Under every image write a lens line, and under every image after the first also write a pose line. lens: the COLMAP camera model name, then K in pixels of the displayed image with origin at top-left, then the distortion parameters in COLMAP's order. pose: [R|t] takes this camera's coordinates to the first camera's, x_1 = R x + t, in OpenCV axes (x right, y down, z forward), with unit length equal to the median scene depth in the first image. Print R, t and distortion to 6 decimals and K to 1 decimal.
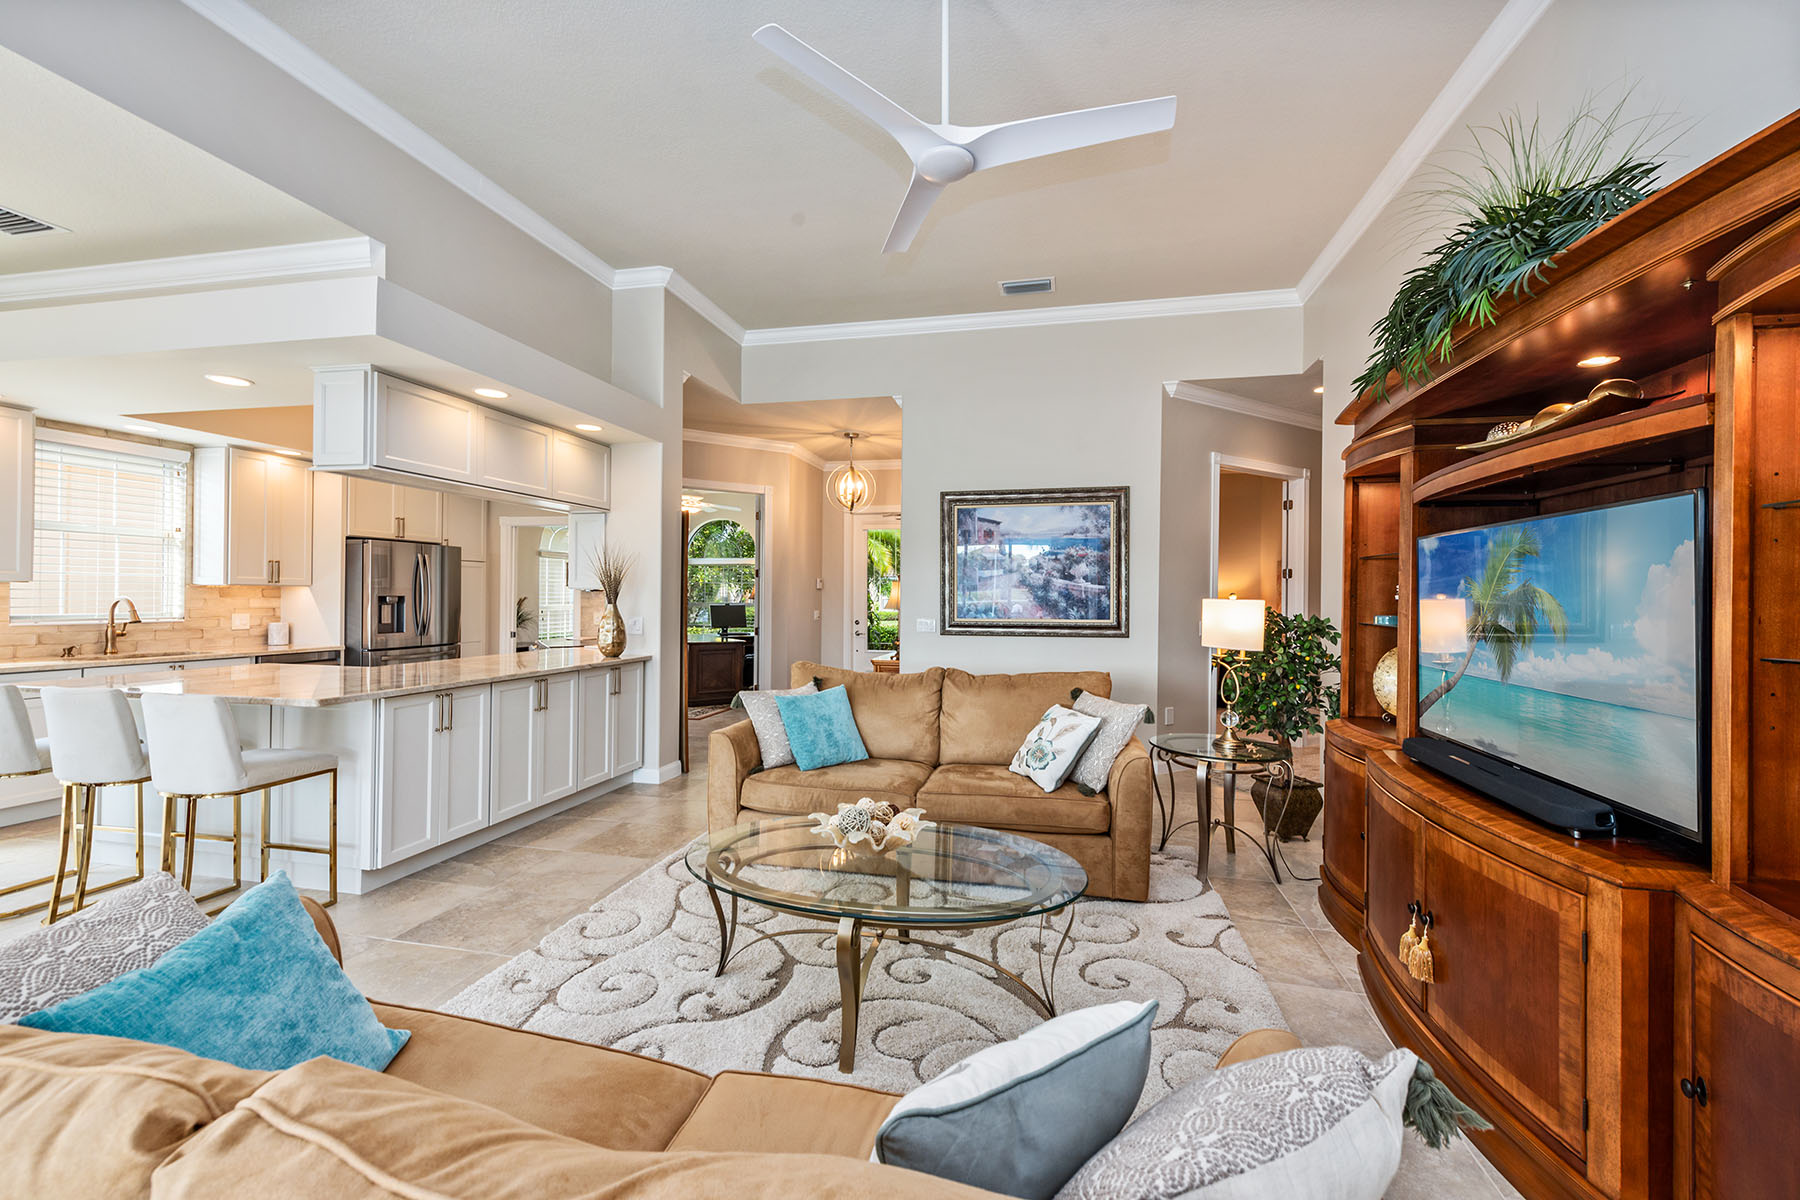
lens RADIAL K [[719.5, 0, 905.9], [0, 719.5, 595.4], [0, 0, 1]] dist [0.015370, -0.005288]
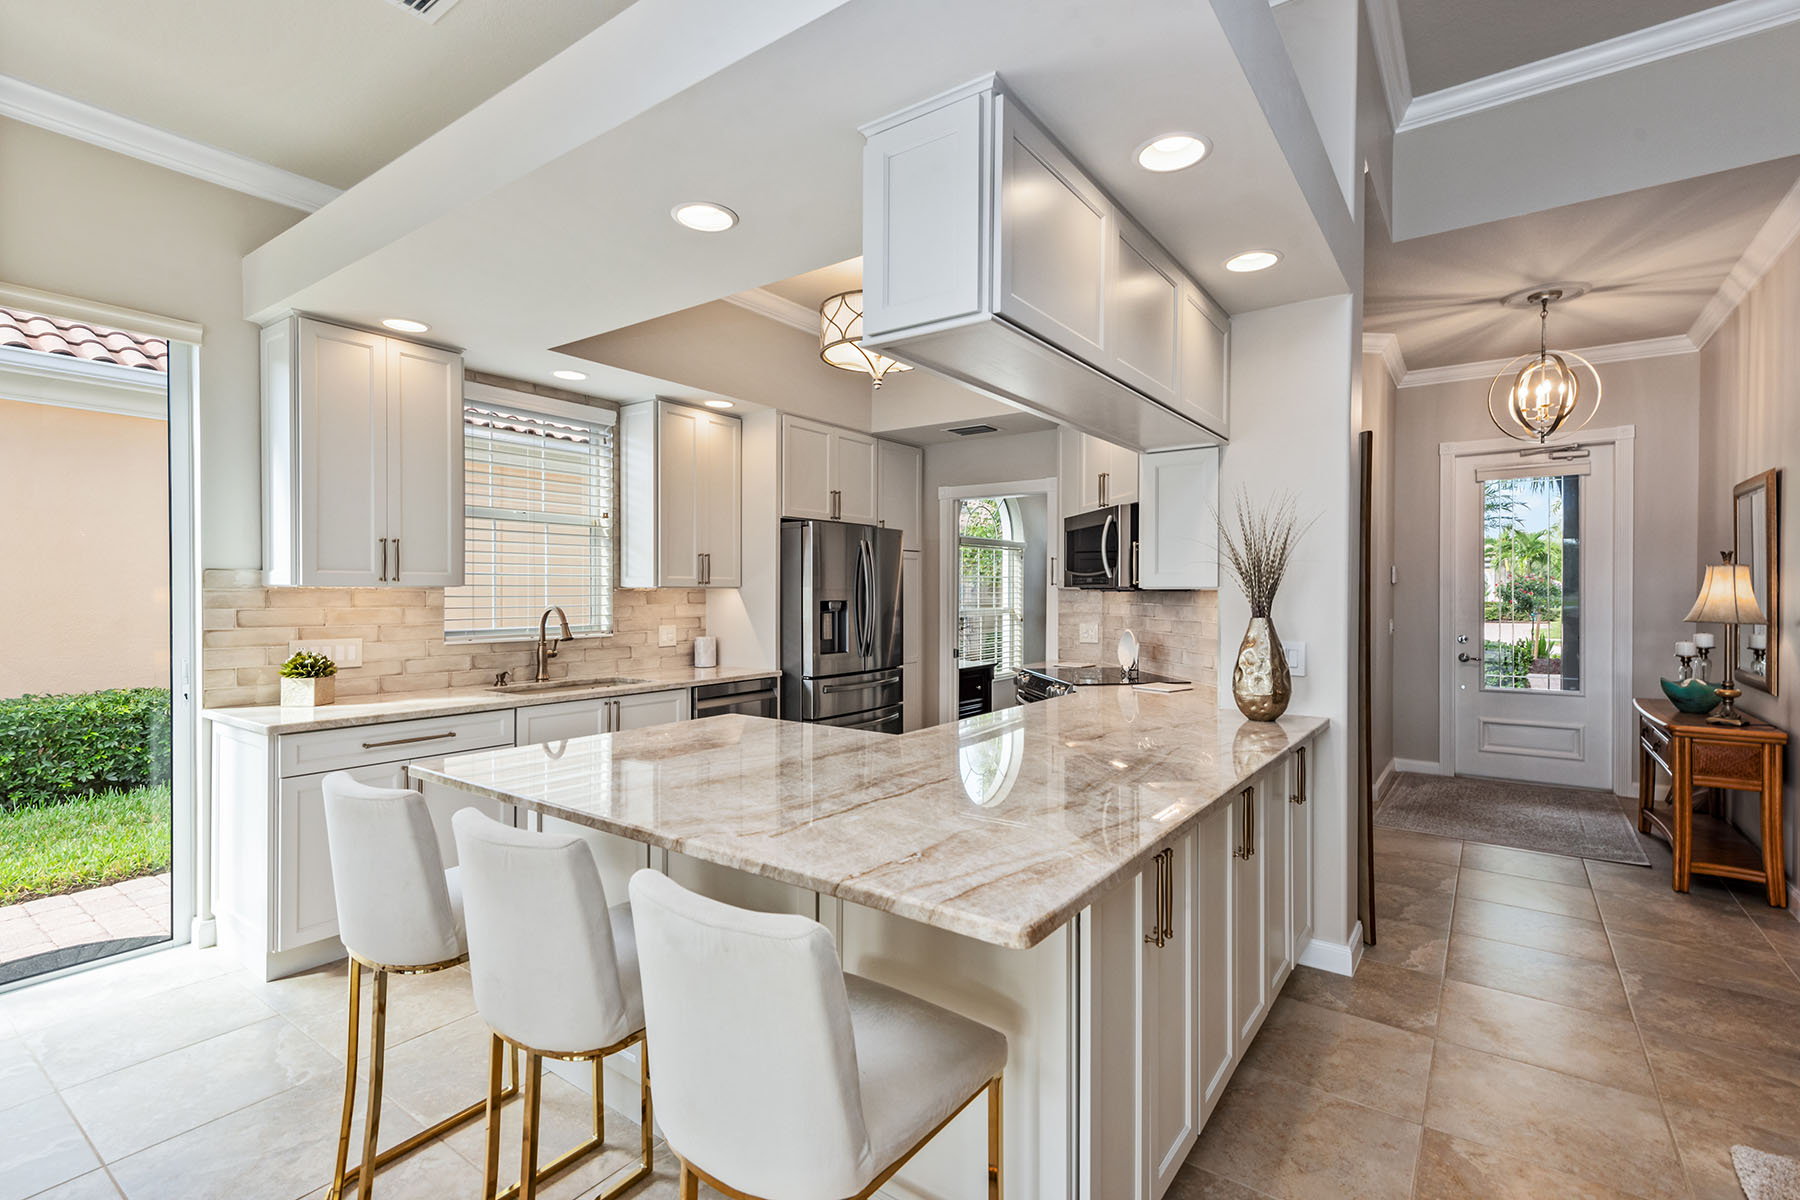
lens RADIAL K [[823.2, 0, 900.0], [0, 823.2, 600.0], [0, 0, 1]] dist [0.011239, -0.000597]
pose [[0.918808, -0.004481, -0.394680, -0.375151], [0.008322, 0.999933, 0.008020, -0.006333], [0.394618, -0.010653, 0.918784, 0.326387]]
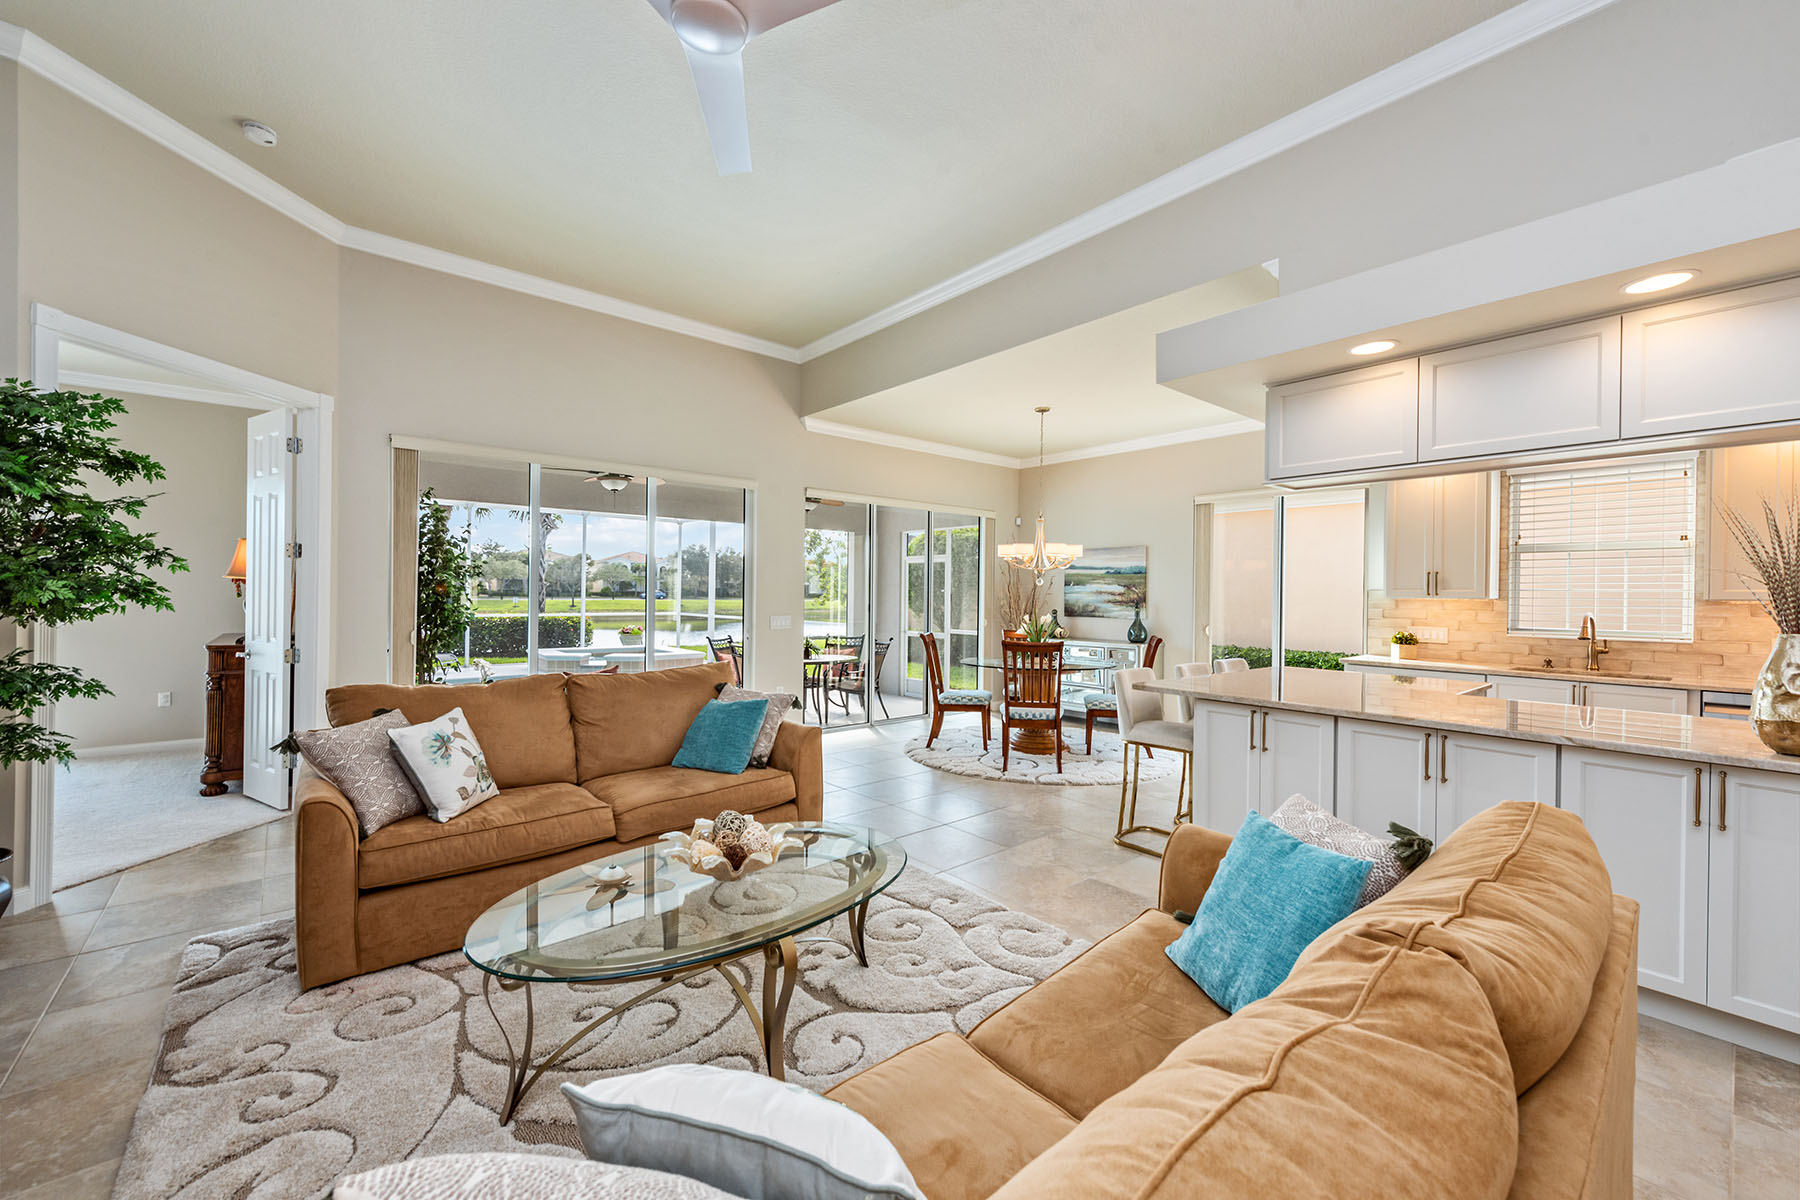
lens RADIAL K [[719.5, 0, 905.9], [0, 719.5, 595.4], [0, 0, 1]] dist [0.015370, -0.005288]
pose [[-0.595438, -0.015716, -0.803248, 0.250287], [-0.015002, 0.999852, -0.008442, 0.000068], [0.803261, 0.007023, -0.595585, 0.754907]]
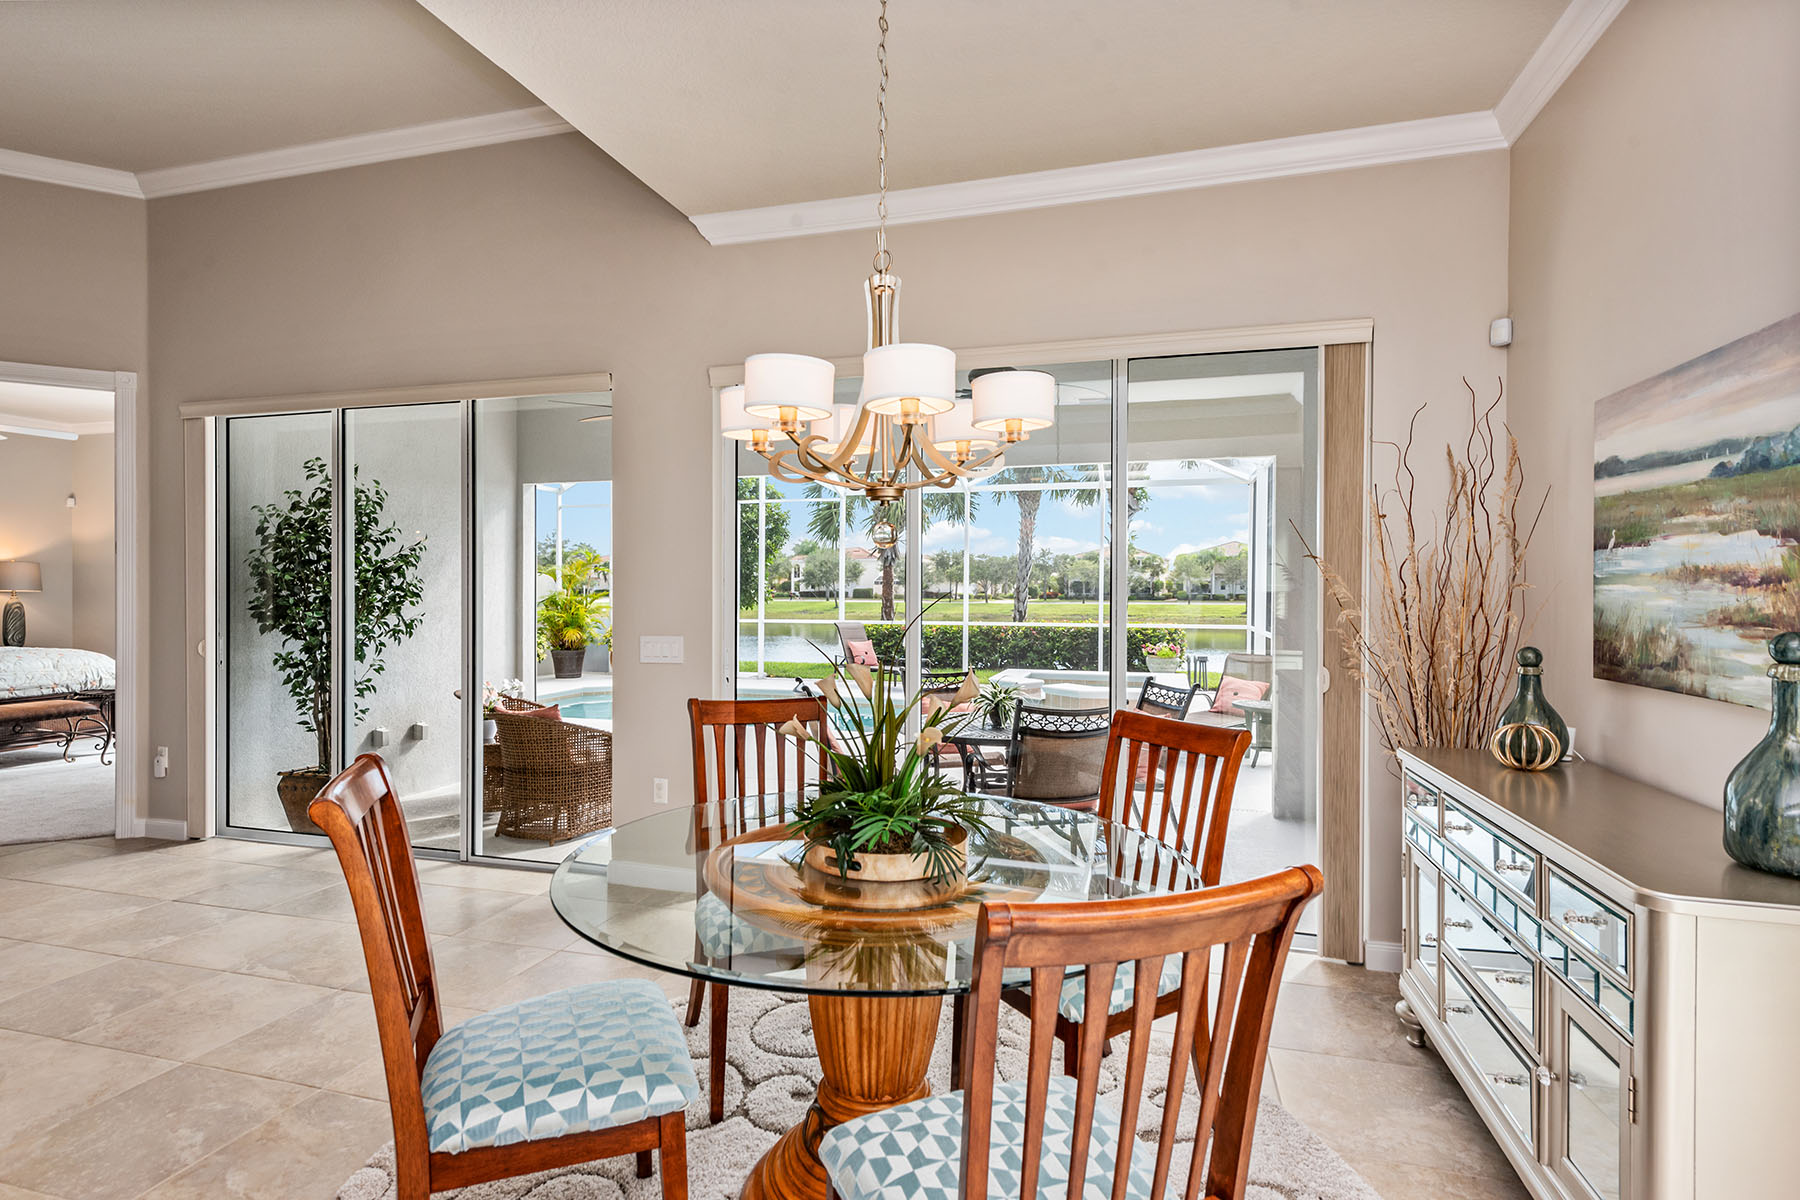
lens RADIAL K [[884.7, 0, 898.3], [0, 884.7, 593.7], [0, 0, 1]] dist [0.018292, -0.009438]
pose [[-0.997884, -0.015239, 0.063208, -0.840302], [-0.015239, 0.999884, 0.000482, -0.010867], [-0.063208, -0.000482, -0.998000, 0.590955]]
